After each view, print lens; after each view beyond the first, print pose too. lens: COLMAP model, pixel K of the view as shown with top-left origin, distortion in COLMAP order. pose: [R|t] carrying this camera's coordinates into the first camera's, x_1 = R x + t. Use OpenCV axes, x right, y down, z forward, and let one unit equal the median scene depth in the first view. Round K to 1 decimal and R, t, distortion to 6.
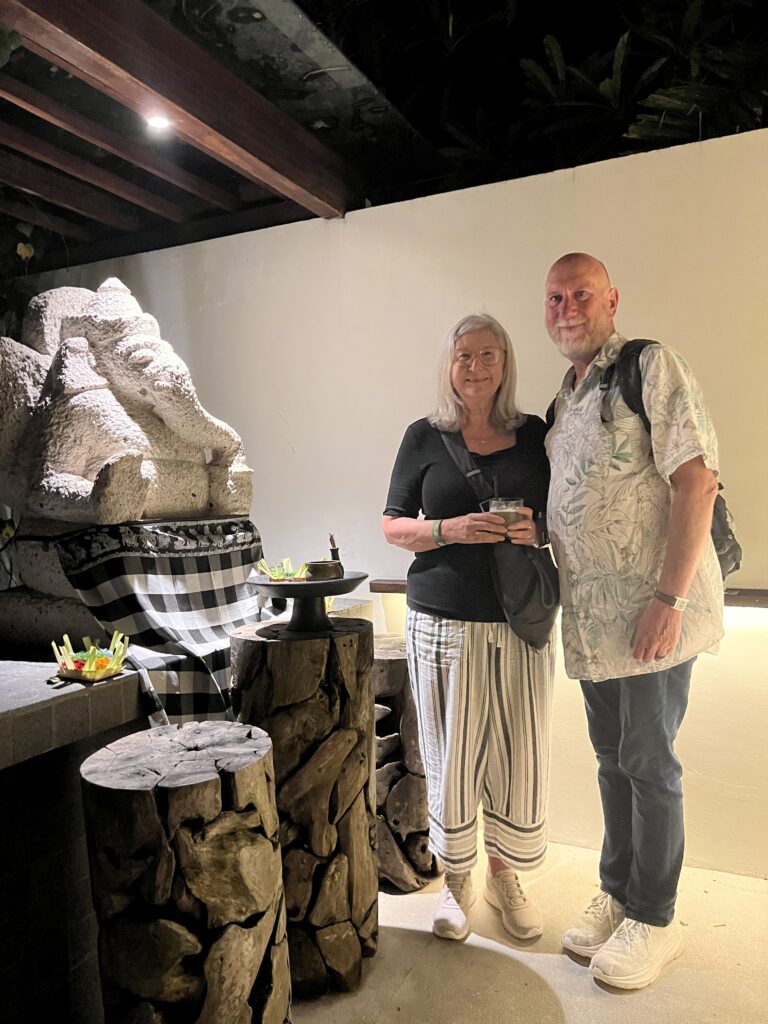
lens RADIAL K [[767.1, 0, 382.0], [0, 767.1, 511.2], [0, 0, 1]] dist [0.057903, -0.069538]
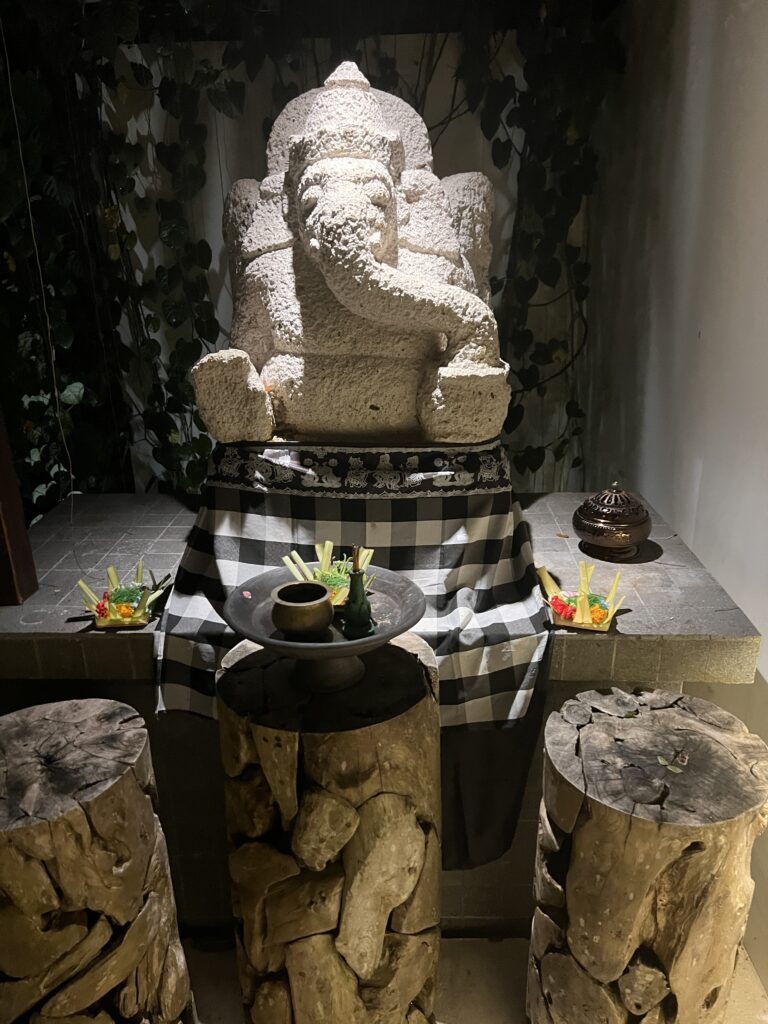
lens RADIAL K [[767.1, 0, 384.4], [0, 767.1, 516.5], [0, 0, 1]] dist [0.057903, -0.069538]
pose [[0.420529, 0.326452, -0.846513, 0.388331], [-0.017186, 0.935723, 0.352317, -0.178980], [0.907116, -0.133611, 0.399109, 0.747558]]
